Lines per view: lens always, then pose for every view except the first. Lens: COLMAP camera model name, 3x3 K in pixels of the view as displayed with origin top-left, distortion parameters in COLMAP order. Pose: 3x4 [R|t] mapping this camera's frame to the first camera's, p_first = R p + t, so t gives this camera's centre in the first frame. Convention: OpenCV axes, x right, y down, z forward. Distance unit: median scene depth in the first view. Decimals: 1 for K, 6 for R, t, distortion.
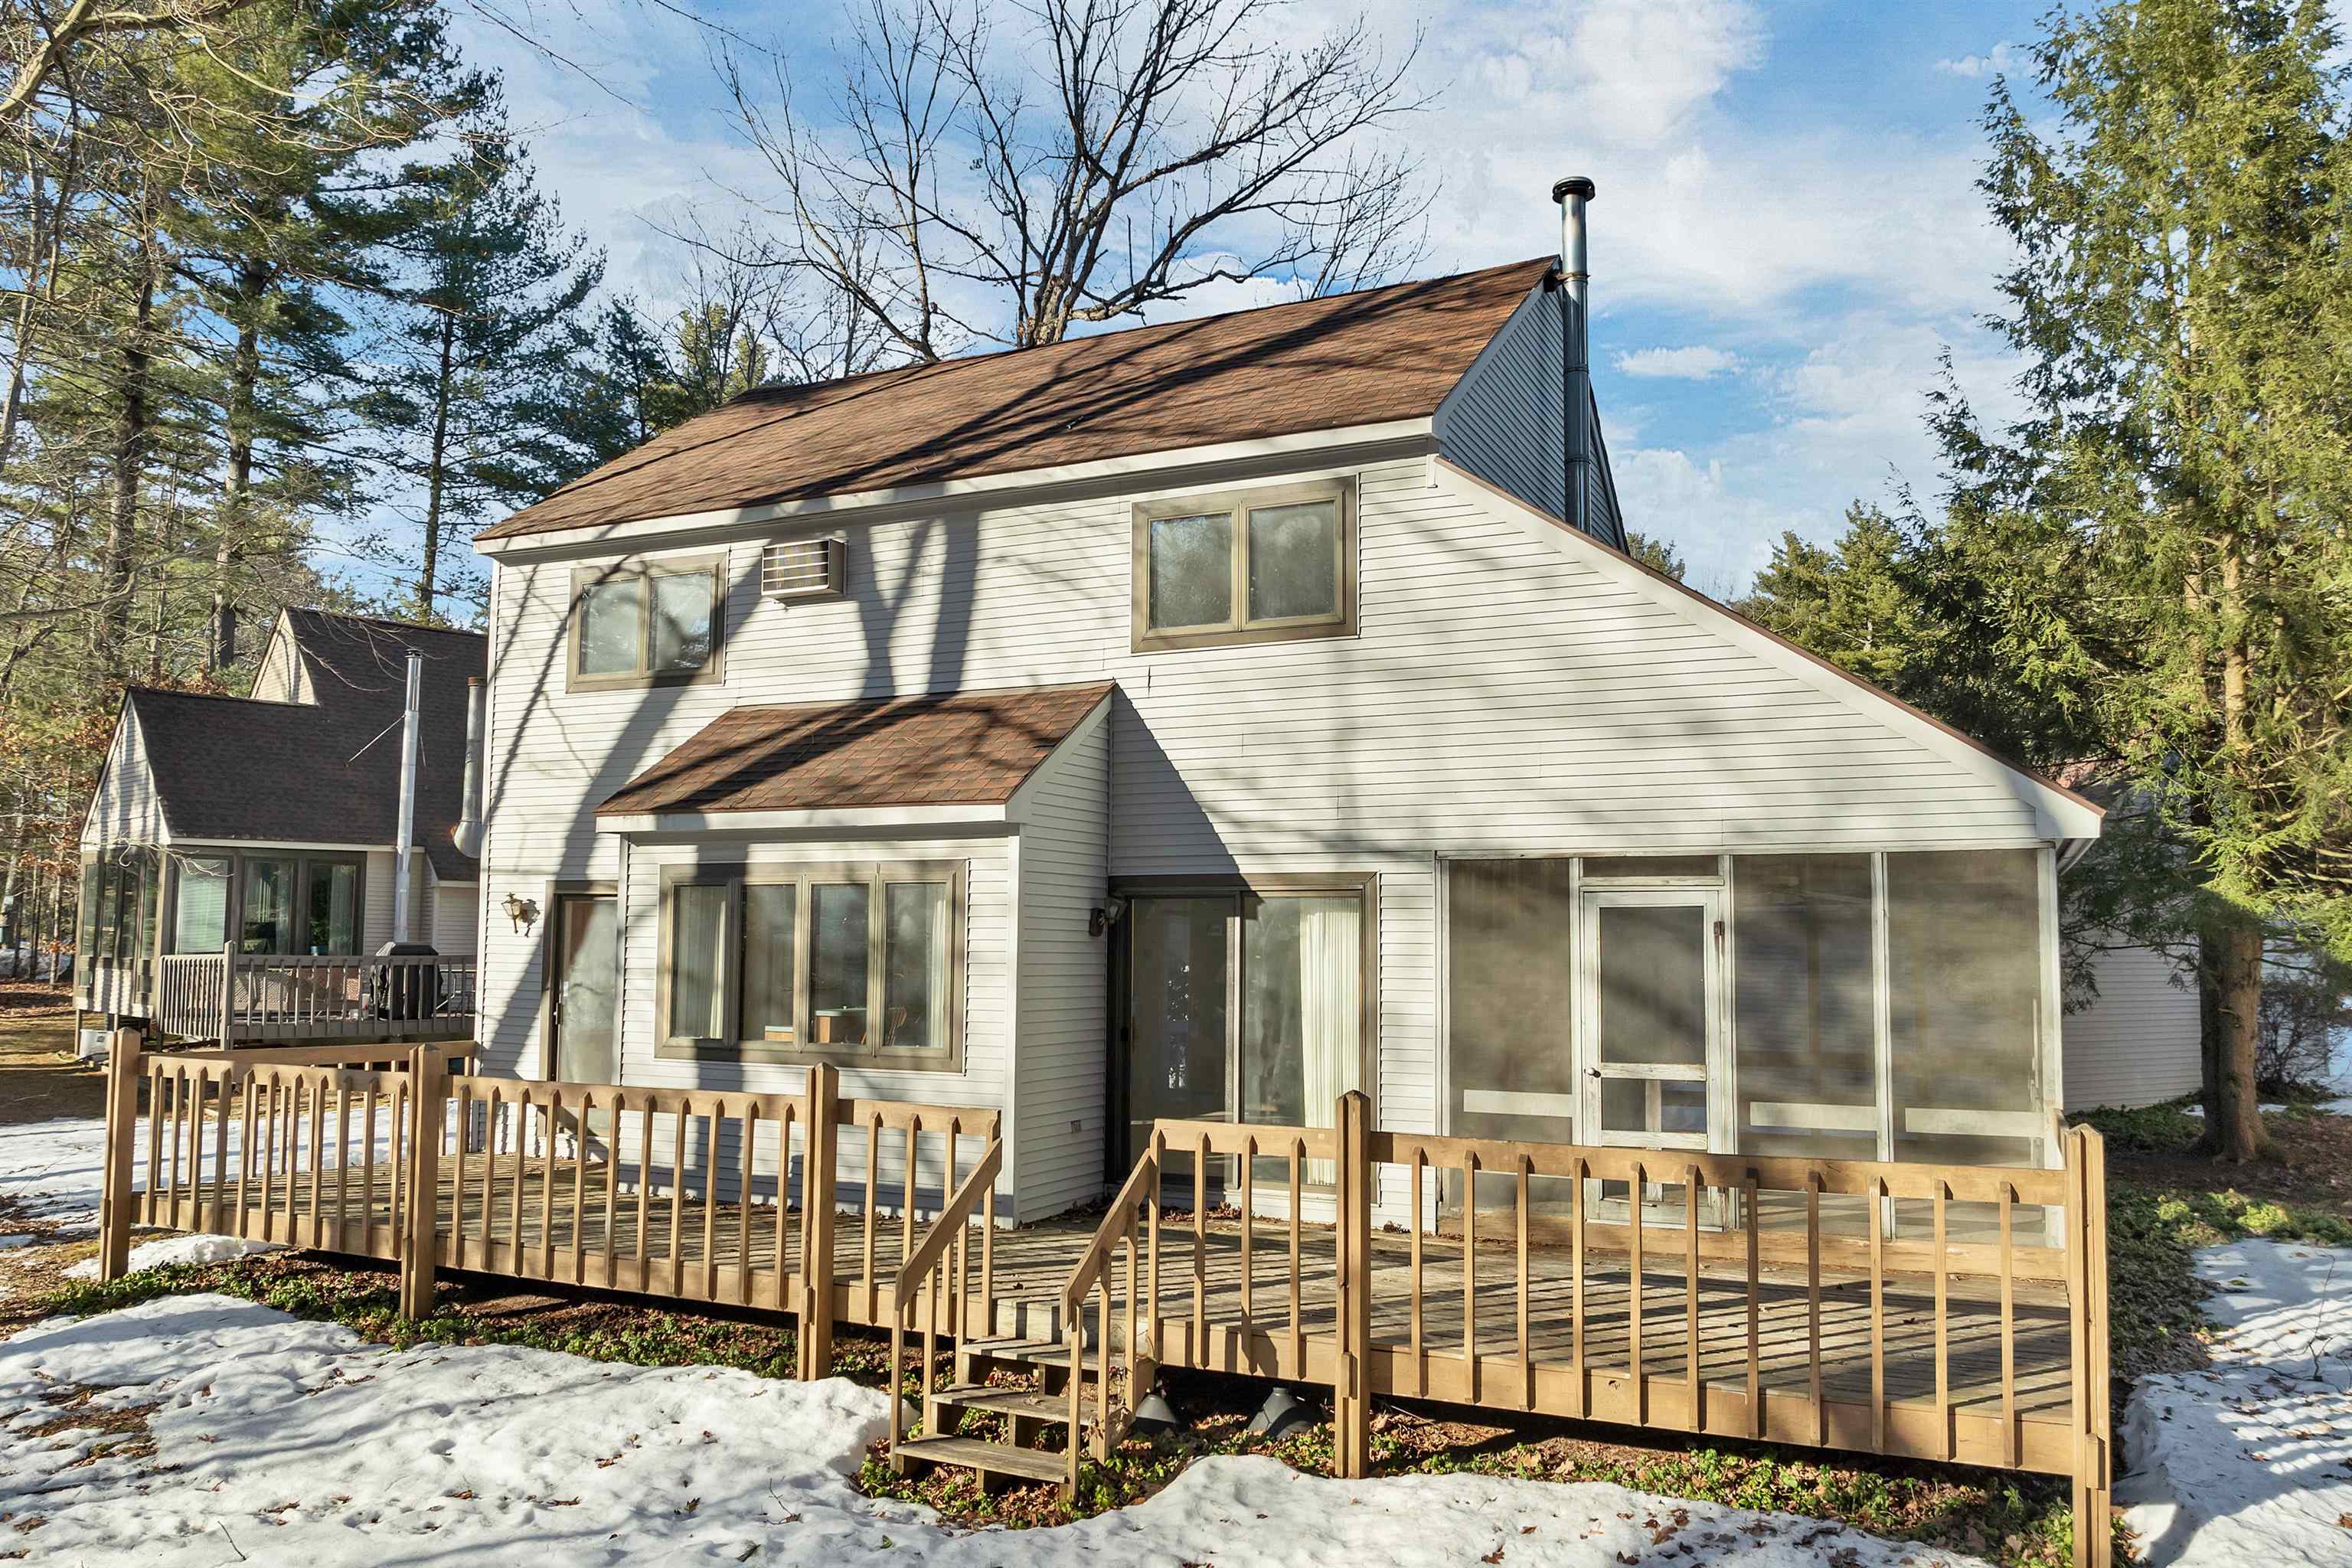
lens RADIAL K [[1711.3, 0, 1187.4], [0, 1711.3, 847.5], [0, 0, 1]] dist [-0.026334, -0.001643]
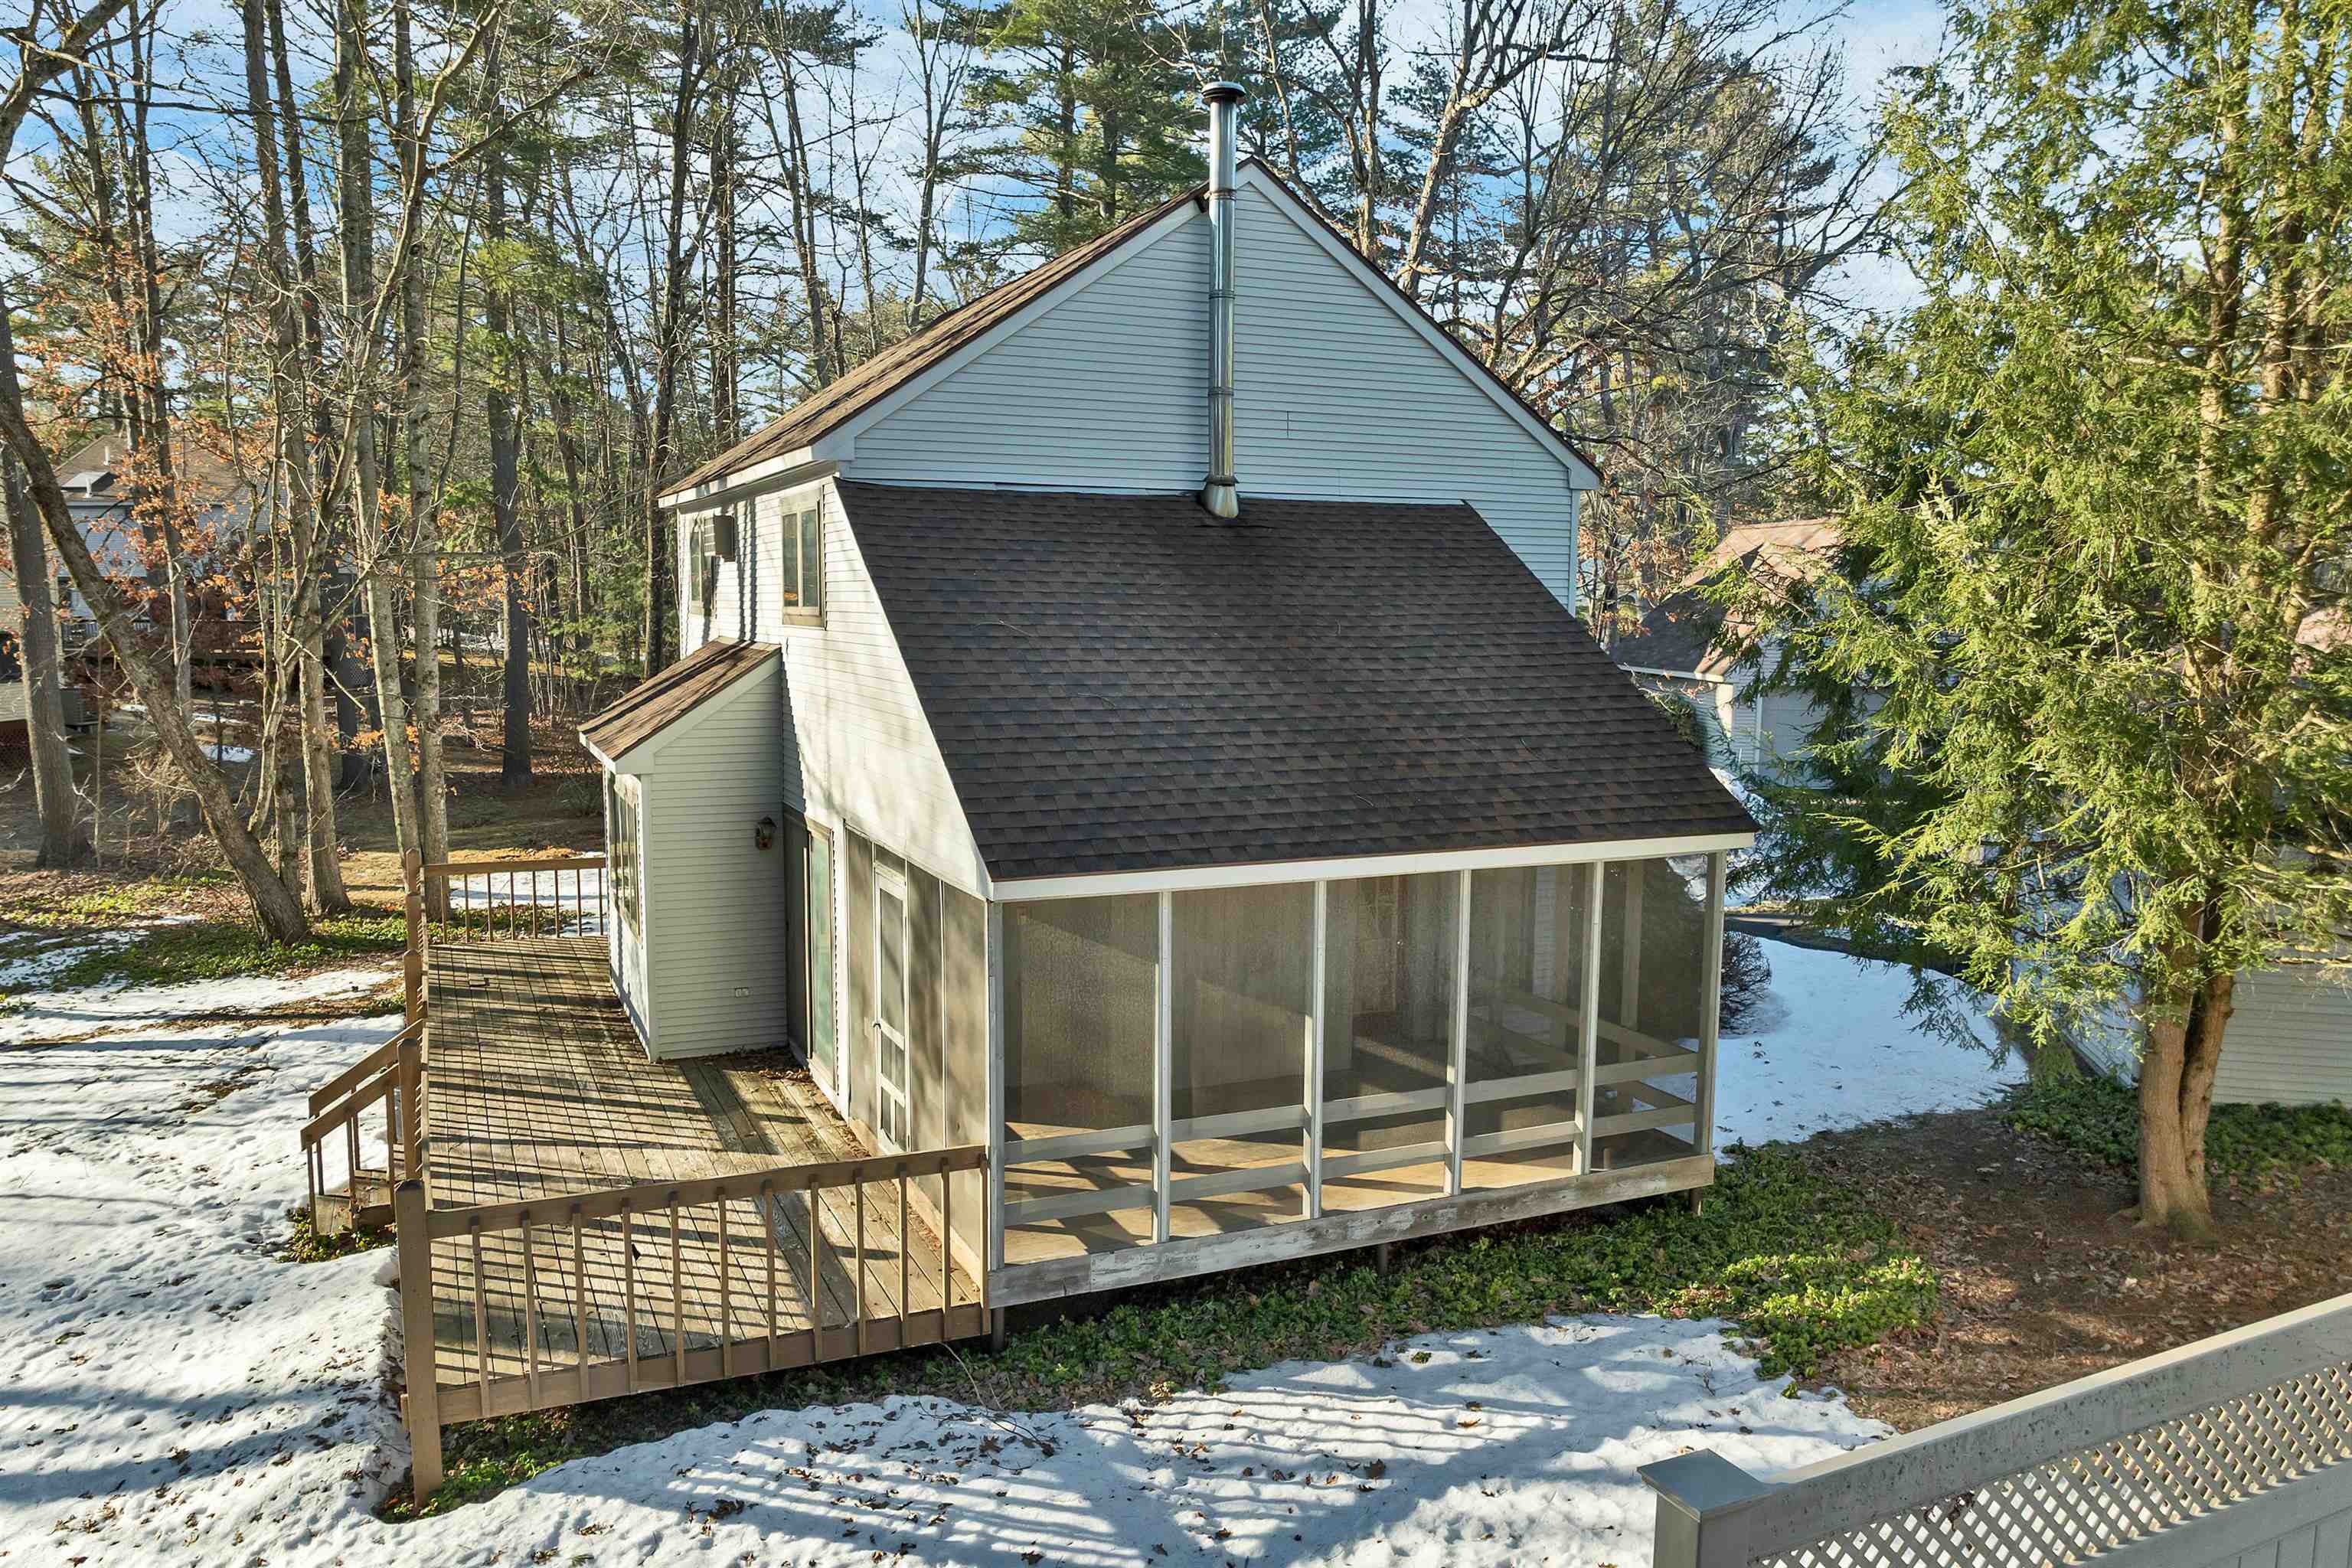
lens RADIAL K [[1711.3, 0, 1187.4], [0, 1711.3, 847.5], [0, 0, 1]] dist [-0.026334, -0.001643]
pose [[0.773649, 0.096407, -0.626238, 1.035898], [0.029033, 0.981925, 0.187031, -0.189832], [0.632949, -0.162878, 0.756866, 0.223395]]
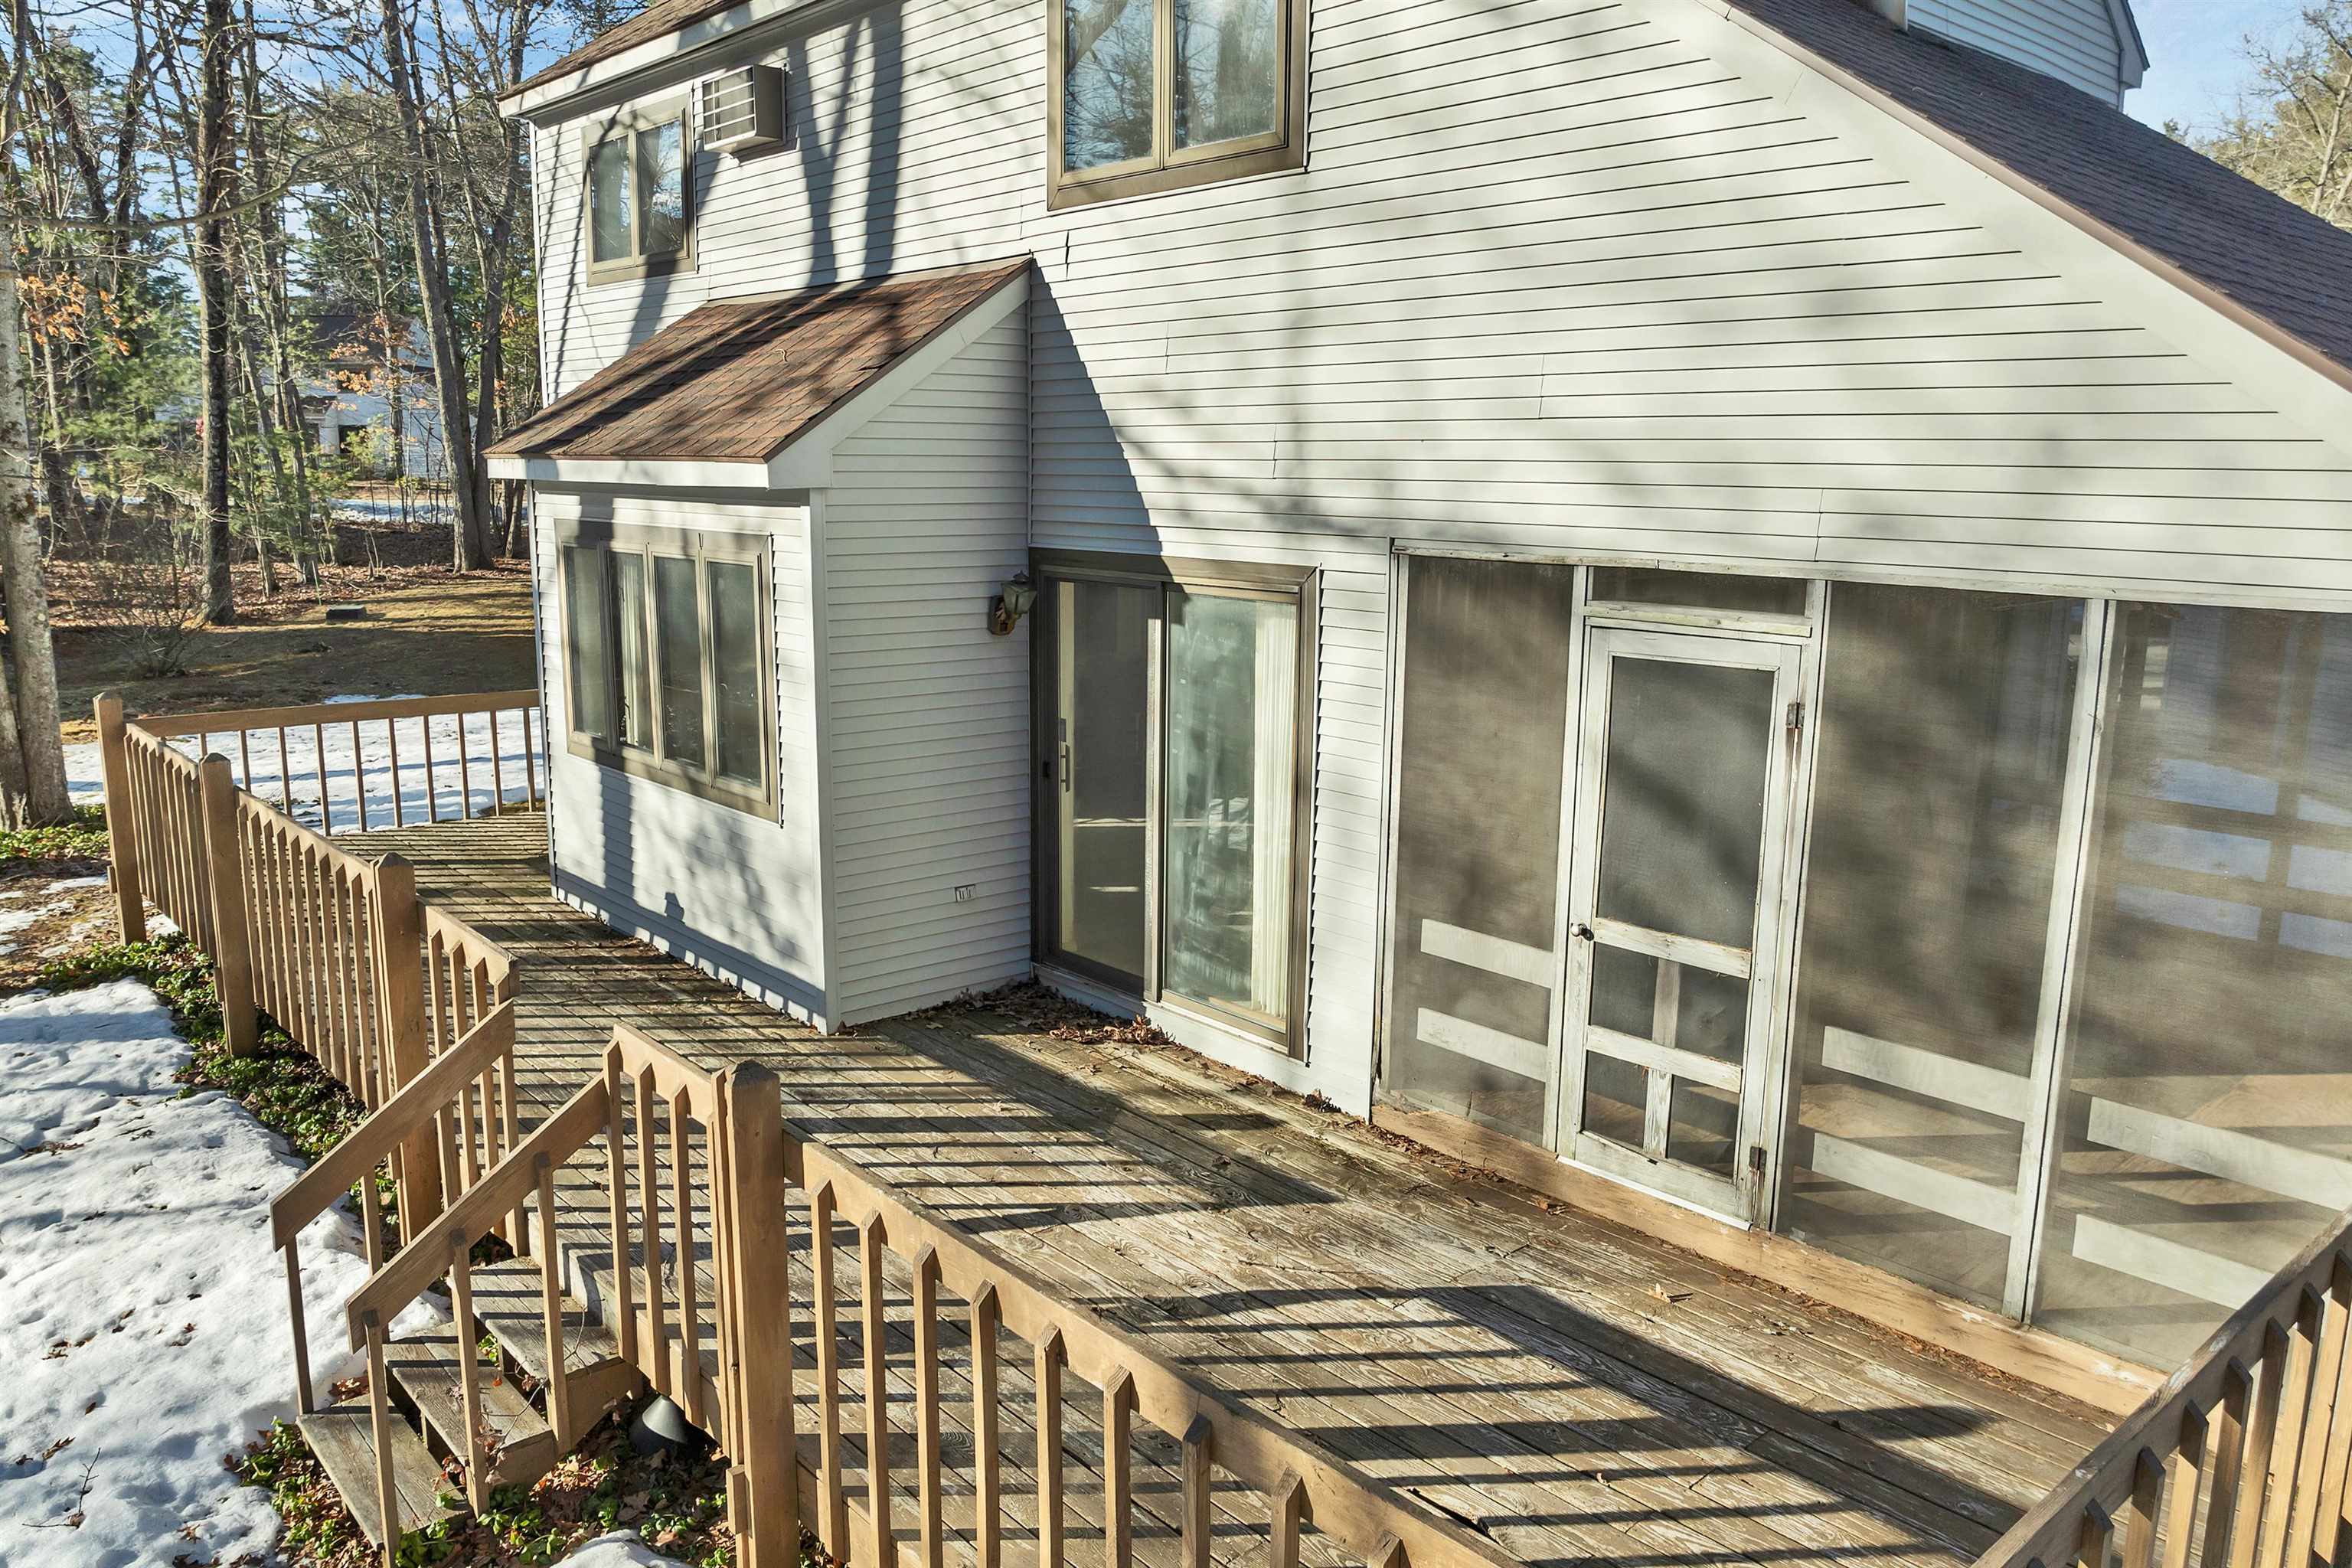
lens RADIAL K [[1711.3, 0, 1187.4], [0, 1711.3, 847.5], [0, 0, 1]] dist [-0.026334, -0.001643]
pose [[0.922533, 0.087415, -0.375887, 0.299310], [0.016335, 0.964290, 0.264343, -0.050814], [0.385572, -0.250005, 0.888162, 0.380467]]
